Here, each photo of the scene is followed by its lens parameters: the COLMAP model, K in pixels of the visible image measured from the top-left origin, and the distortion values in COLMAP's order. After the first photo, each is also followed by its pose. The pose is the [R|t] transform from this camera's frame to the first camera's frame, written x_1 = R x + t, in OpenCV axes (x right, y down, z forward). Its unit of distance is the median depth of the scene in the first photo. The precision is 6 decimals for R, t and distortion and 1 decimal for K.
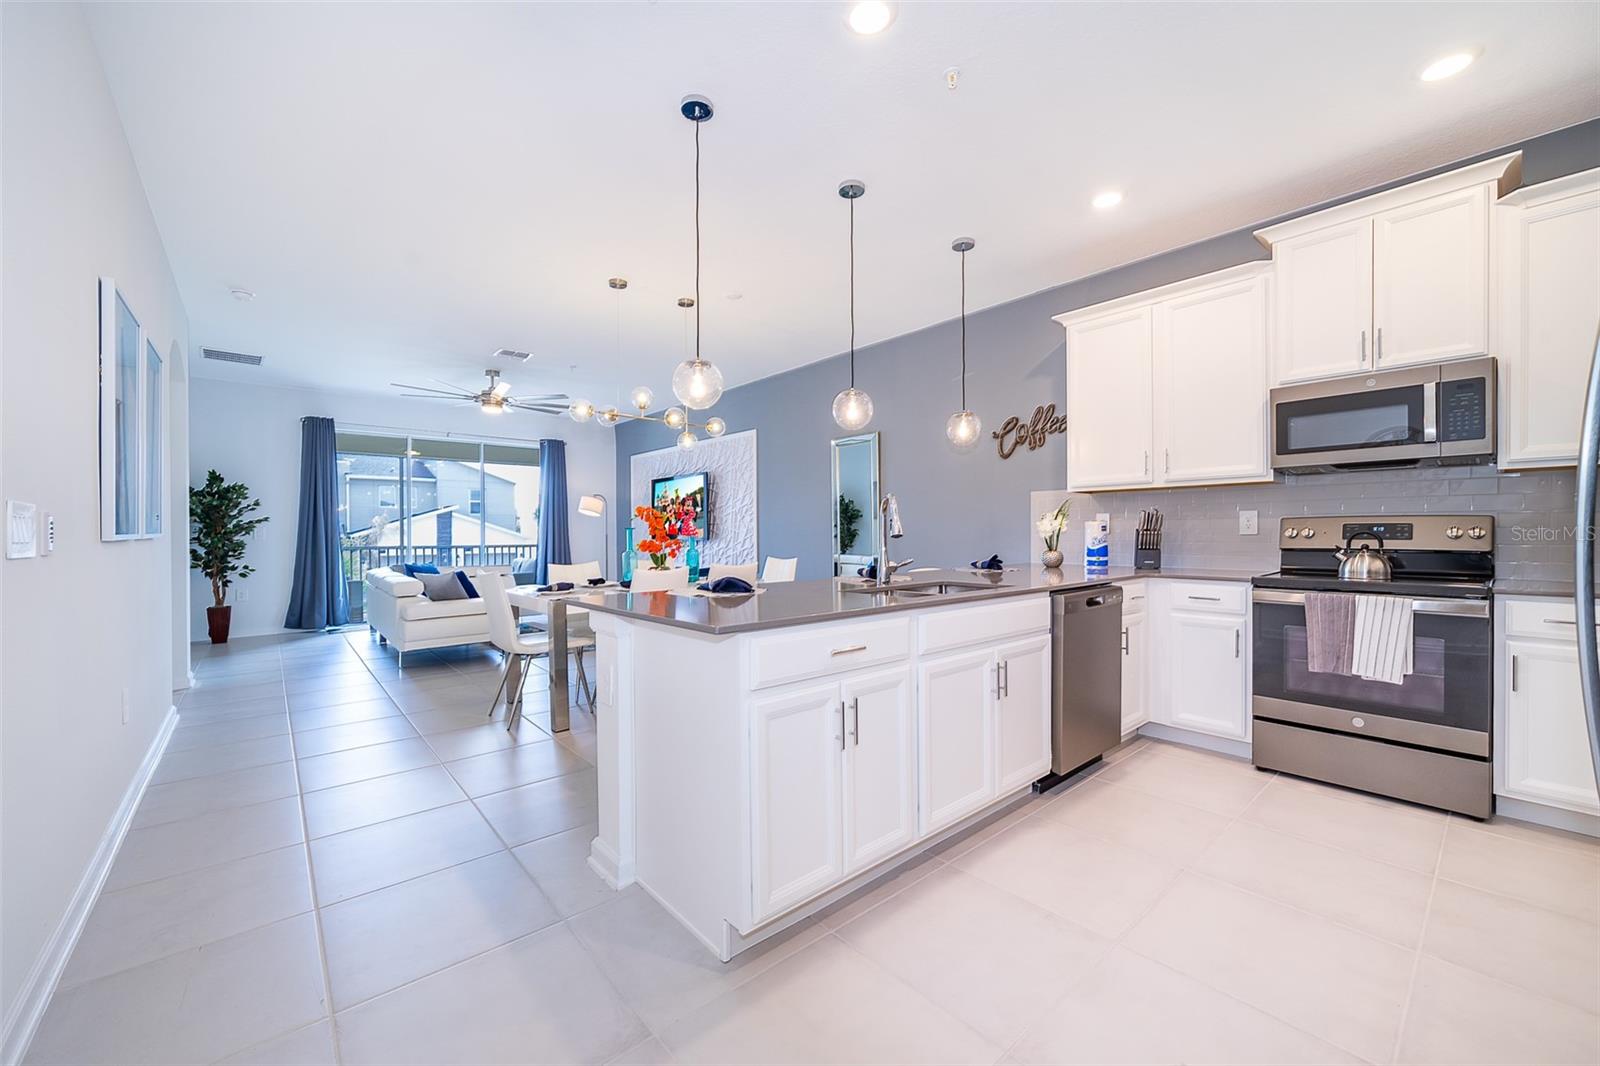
lens RADIAL K [[626.3, 0, 806.2], [0, 626.3, 531.4], [0, 0, 1]] dist [-0.000396, 0.000008]
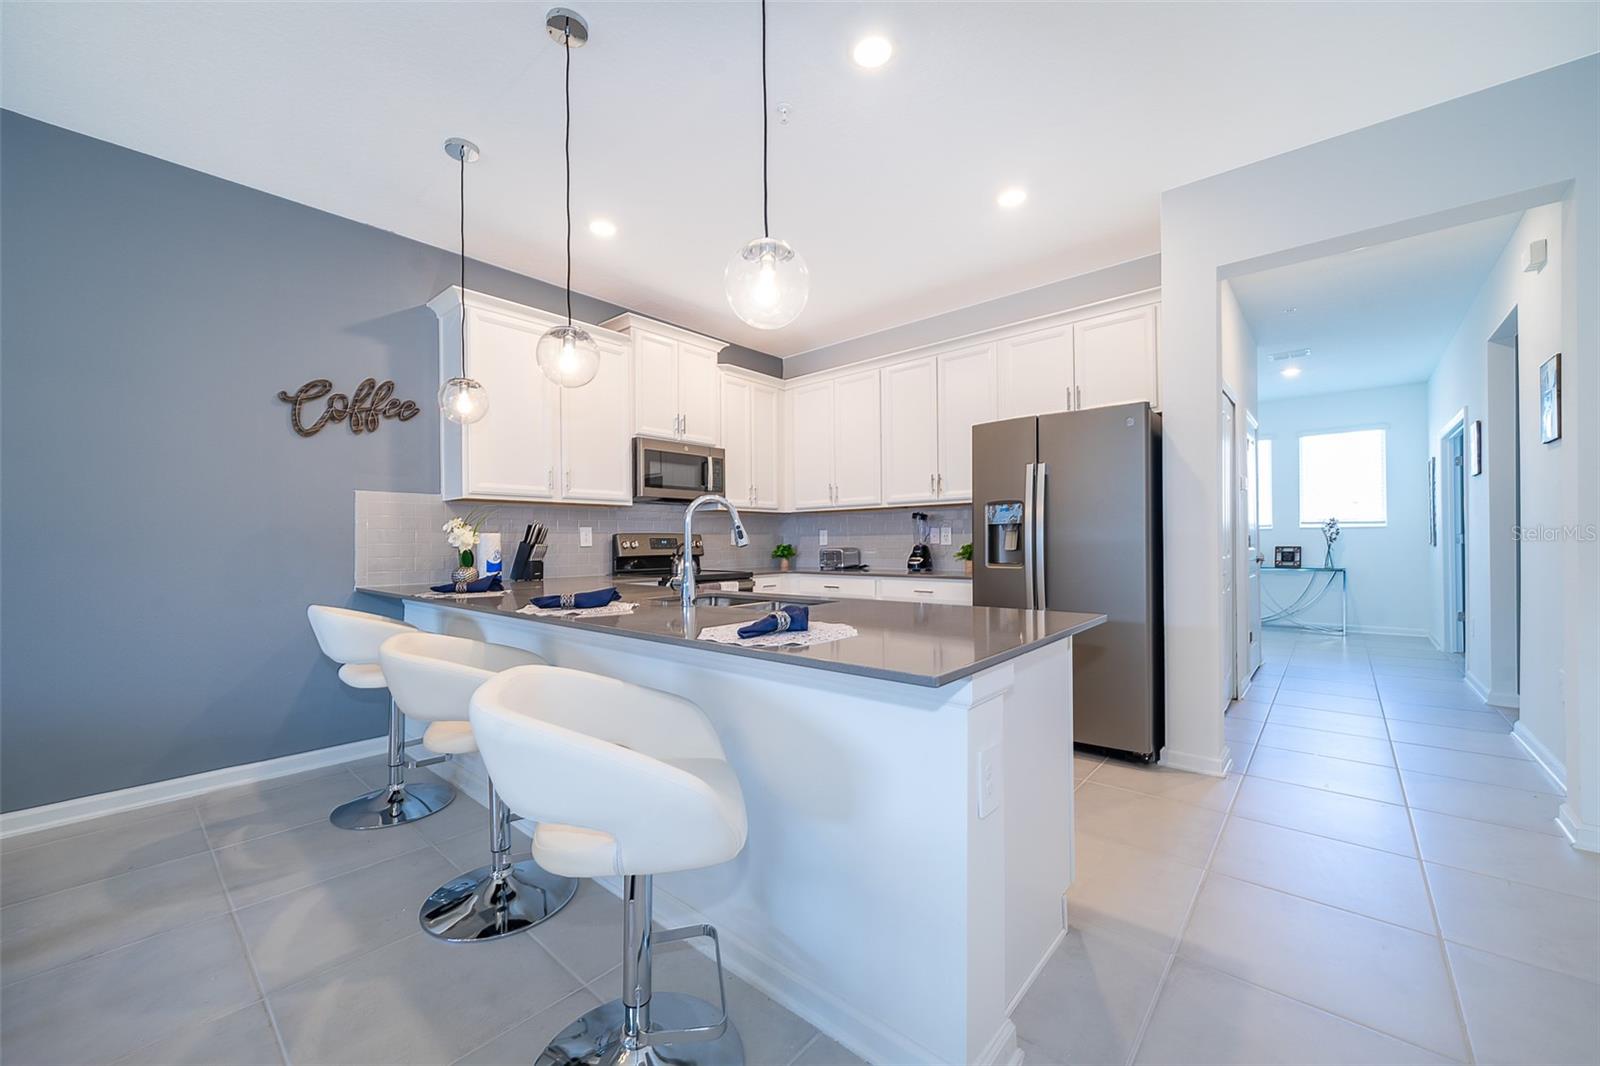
lens RADIAL K [[626.3, 0, 803.5], [0, 626.3, 541.4], [0, 0, 1]] dist [-0.000396, 0.000008]
pose [[-0.144077, 0.009114, 0.989525, -0.466408], [0.008707, 0.999931, -0.007942, 0.006619], [-0.989528, 0.007471, -0.144146, 0.631982]]
